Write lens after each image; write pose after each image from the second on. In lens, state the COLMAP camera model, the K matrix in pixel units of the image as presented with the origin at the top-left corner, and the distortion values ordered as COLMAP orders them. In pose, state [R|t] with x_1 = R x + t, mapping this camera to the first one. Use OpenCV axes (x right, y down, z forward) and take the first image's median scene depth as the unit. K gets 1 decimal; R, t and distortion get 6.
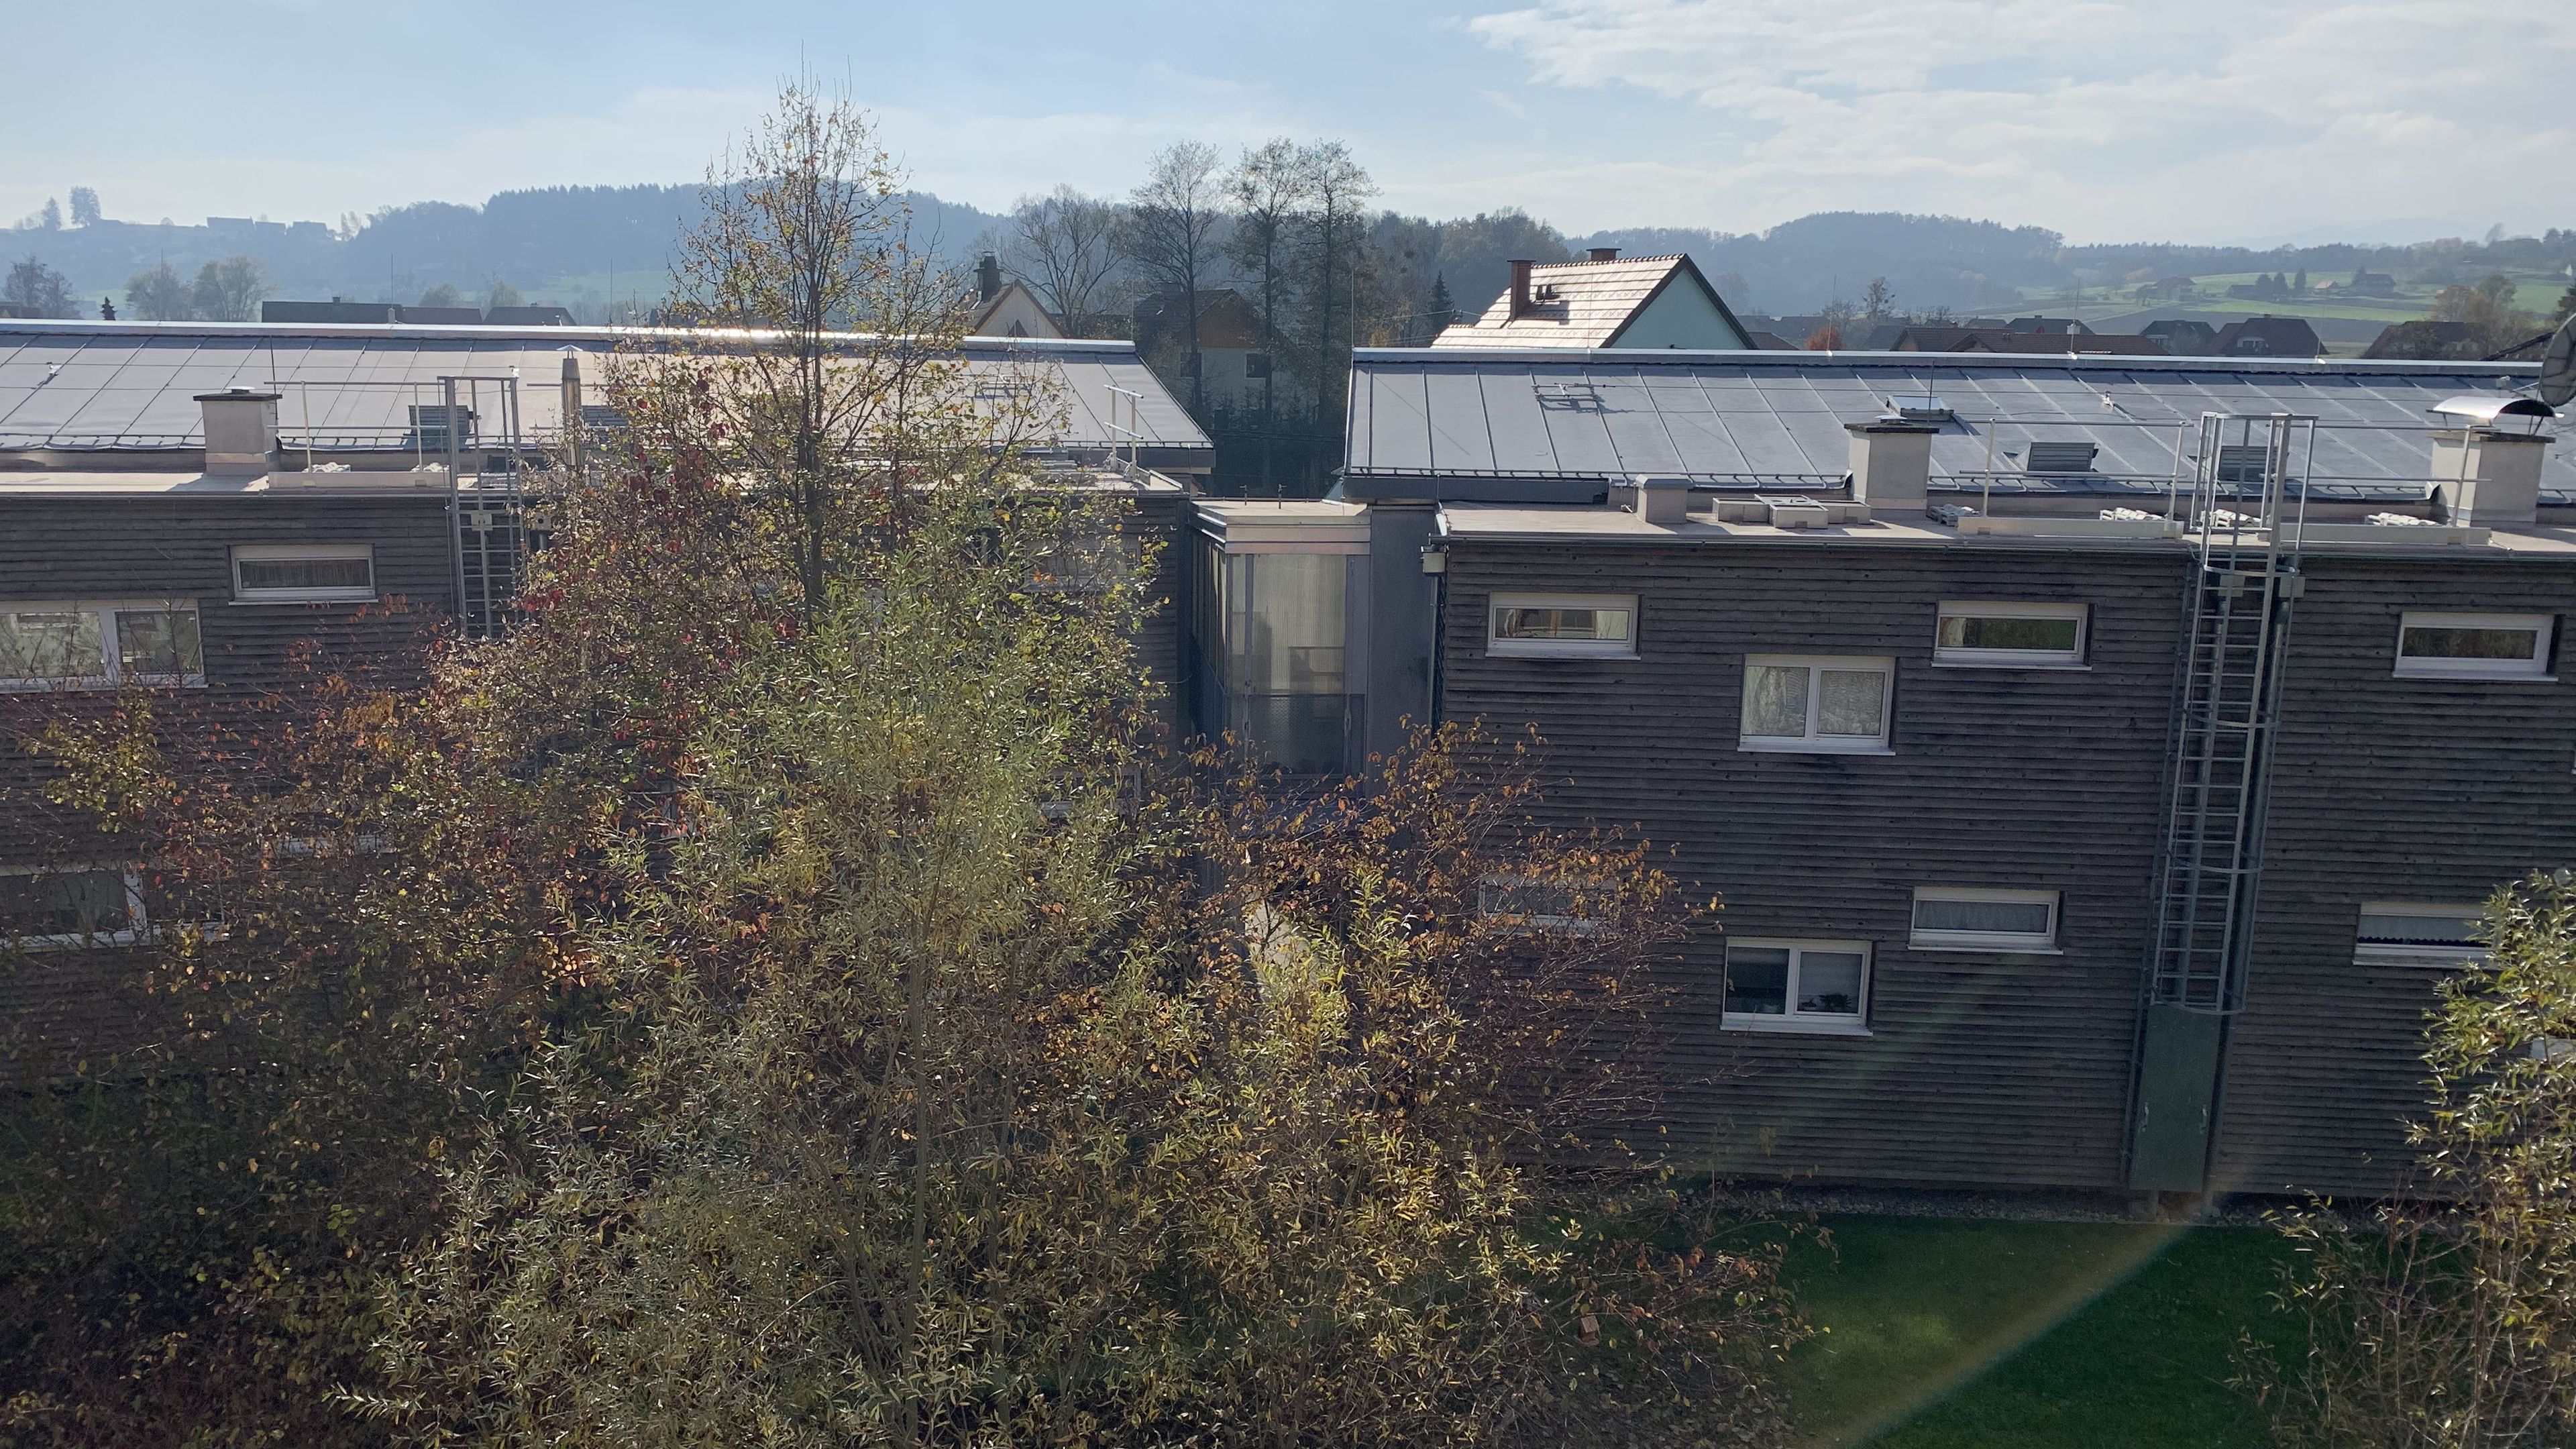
lens RADIAL K [[1964.7, 0, 1210.2], [0, 1964.7, 722.3], [0, 0, 1]] dist [-0.004281, -0.002681]
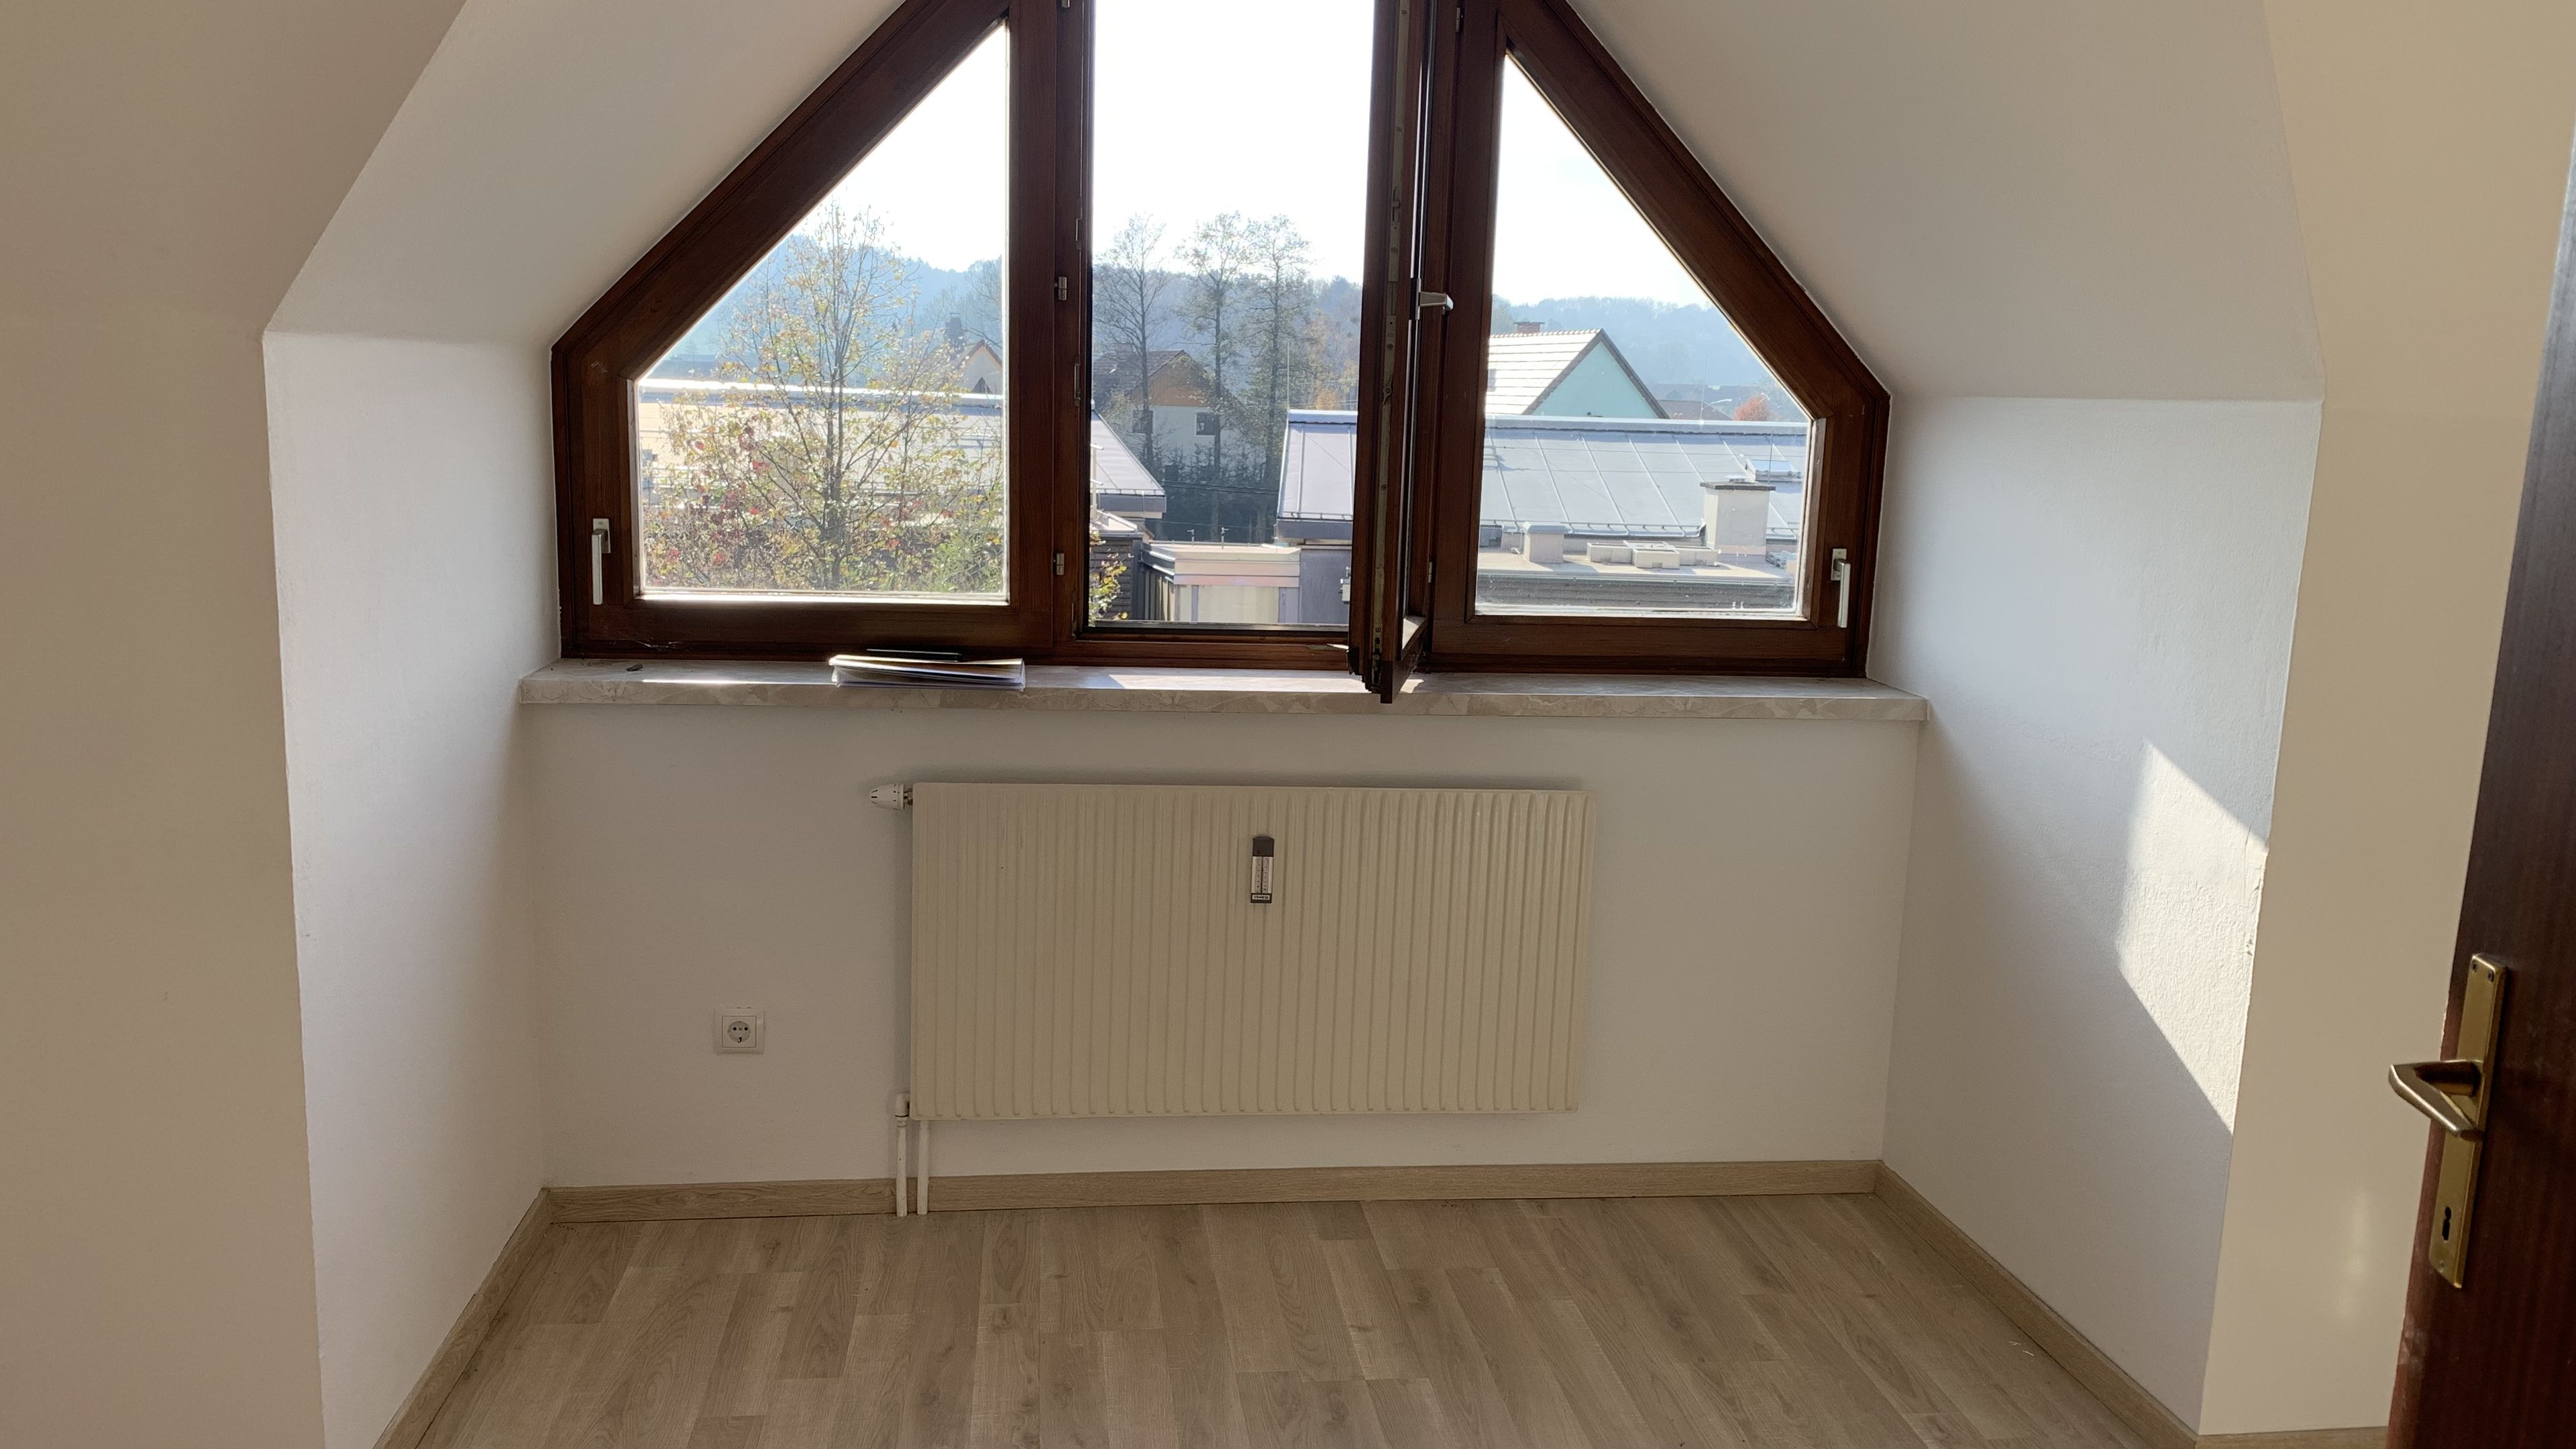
lens RADIAL K [[1958.2, 0, 1288.0], [0, 1958.2, 724.5], [0, 0, 1]] dist [0.005592, 0.000071]
pose [[0.997781, 0.009202, 0.065938, -0.000302], [-0.007387, 0.999588, -0.027722, 0.020331], [-0.066166, 0.027174, 0.997439, -0.112095]]
